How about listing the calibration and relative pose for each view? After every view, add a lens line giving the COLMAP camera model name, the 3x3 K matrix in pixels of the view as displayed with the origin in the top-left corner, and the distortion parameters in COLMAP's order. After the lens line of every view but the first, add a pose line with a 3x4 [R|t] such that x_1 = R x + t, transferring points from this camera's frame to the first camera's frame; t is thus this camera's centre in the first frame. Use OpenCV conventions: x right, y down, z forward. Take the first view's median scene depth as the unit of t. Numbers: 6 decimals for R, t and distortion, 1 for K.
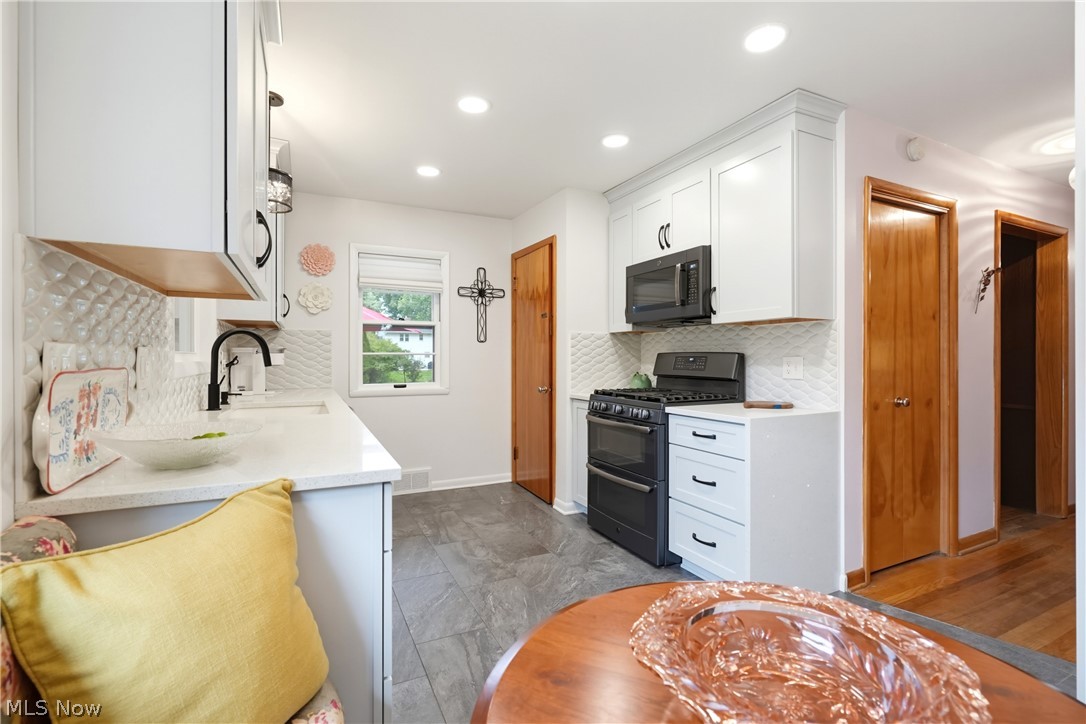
lens RADIAL K [[498.7, 0, 556.6], [0, 498.7, 356.3], [0, 0, 1]] dist [-0.002444, 0.002919]
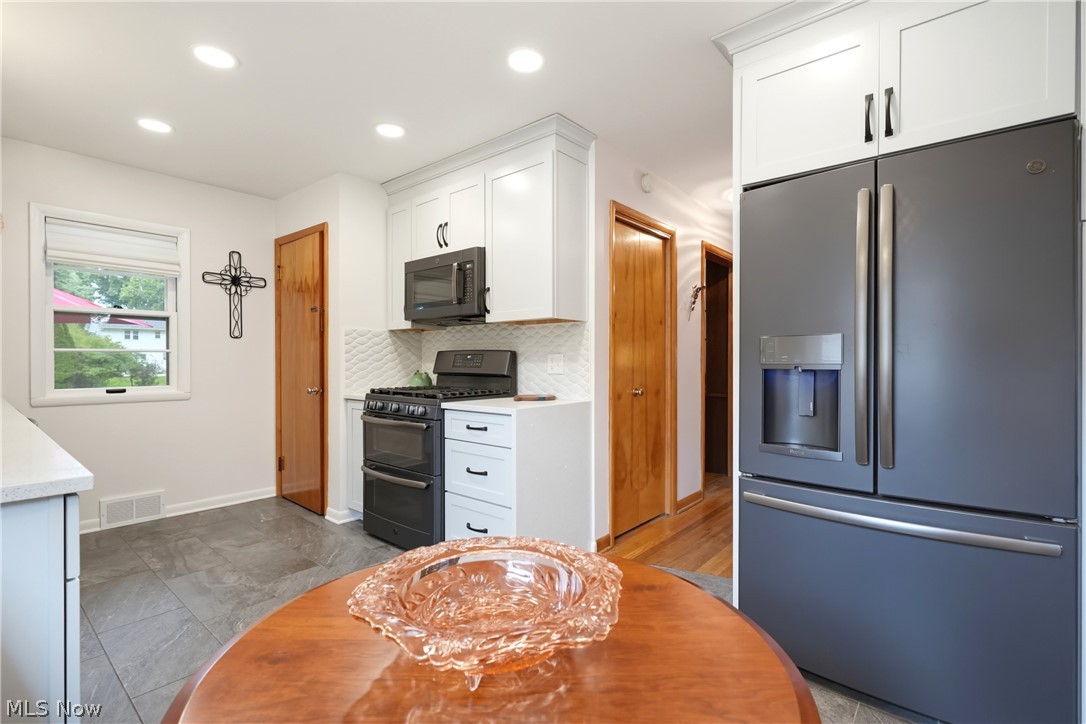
lens RADIAL K [[498.7, 0, 551.3], [0, 498.7, 362.2], [0, 0, 1]] dist [-0.002444, 0.002919]
pose [[0.917901, 0.000961, 0.396808, 0.020285], [-0.004547, 0.999957, 0.008098, 0.009880], [-0.396783, -0.009237, 0.917866, -0.020444]]
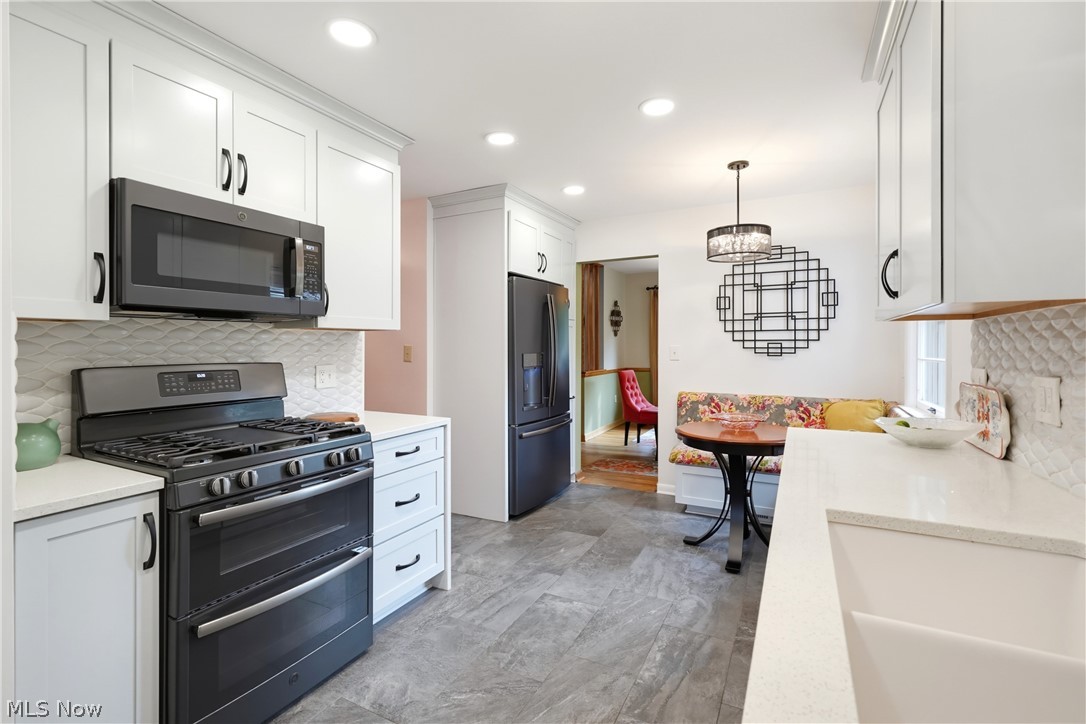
lens RADIAL K [[498.7, 0, 534.3], [0, 498.7, 343.5], [0, 0, 1]] dist [-0.002444, 0.002919]
pose [[-0.575739, 0.002647, 0.817629, -0.540913], [-0.004227, 0.999972, -0.006213, -0.036071], [-0.817623, -0.007033, -0.575711, 1.188232]]
